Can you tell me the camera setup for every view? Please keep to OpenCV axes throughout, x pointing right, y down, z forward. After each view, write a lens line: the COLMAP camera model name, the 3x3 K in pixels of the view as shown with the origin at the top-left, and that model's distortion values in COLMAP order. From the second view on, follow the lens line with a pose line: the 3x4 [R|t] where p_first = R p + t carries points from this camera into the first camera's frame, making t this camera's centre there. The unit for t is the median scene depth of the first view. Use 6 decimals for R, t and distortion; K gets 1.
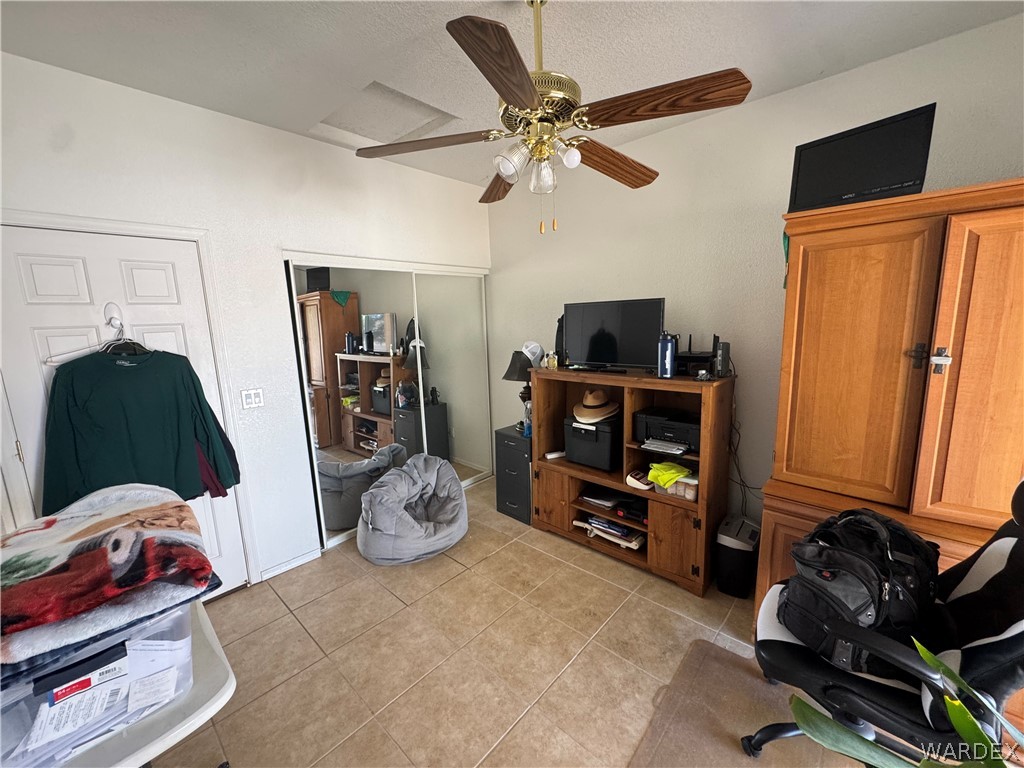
lens RADIAL K [[409.6, 0, 510.7], [0, 409.6, 381.7], [0, 0, 1]] dist [-0.003976, 0.000850]
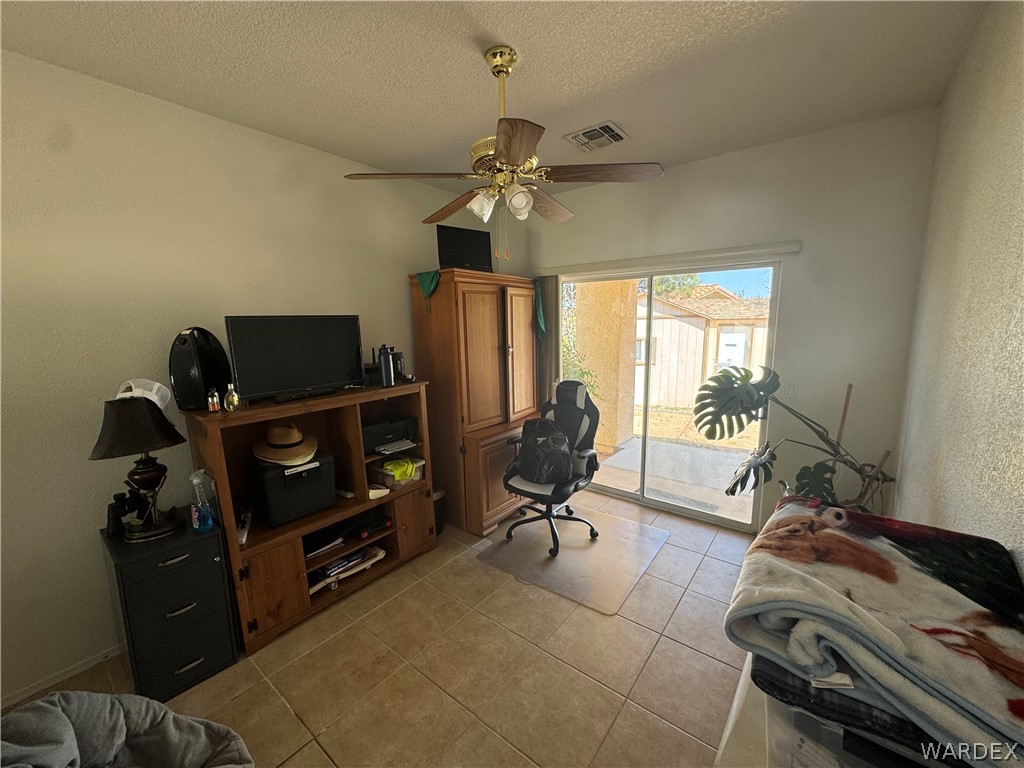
lens RADIAL K [[409.6, 0, 510.2], [0, 409.6, 386.7], [0, 0, 1]] dist [-0.003976, 0.000850]
pose [[-0.078705, -0.121378, 0.989481, -0.725492], [0.178138, 0.974873, 0.133755, -0.094386], [-0.980853, 0.186791, -0.055105, 0.702689]]
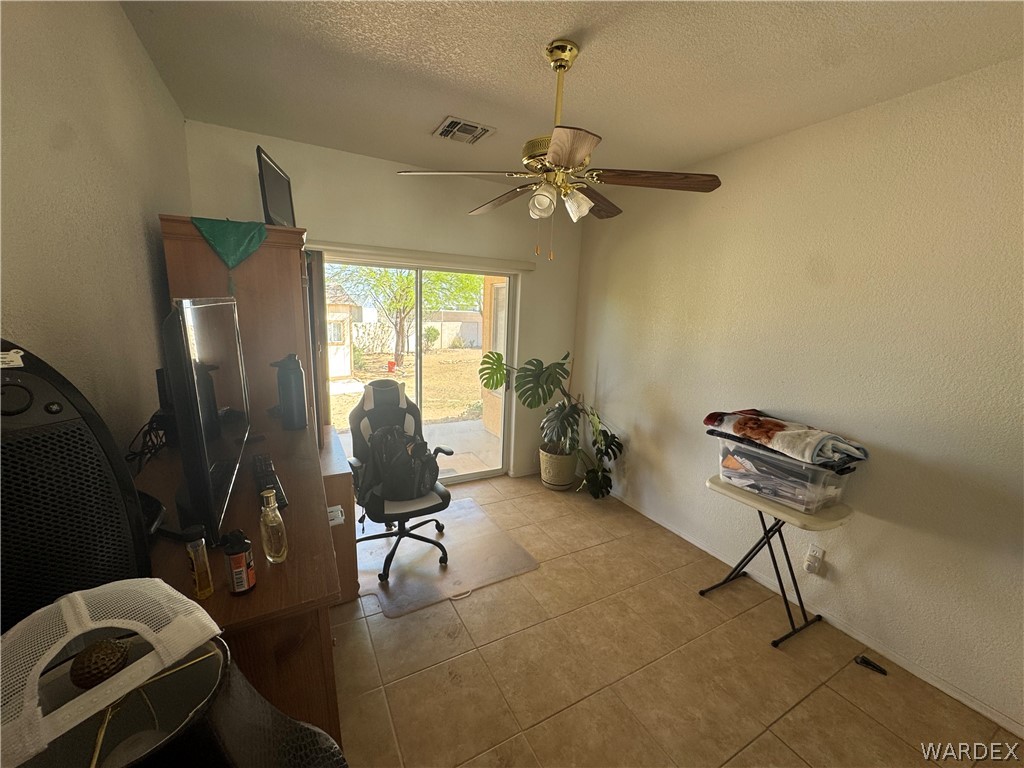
lens RADIAL K [[409.6, 0, 515.4], [0, 409.6, 385.1], [0, 0, 1]] dist [-0.003976, 0.000850]
pose [[-0.950707, -0.061106, 0.304010, -0.133364], [0.041800, 0.946190, 0.320901, -0.250517], [-0.307260, 0.317791, -0.896995, 1.387463]]
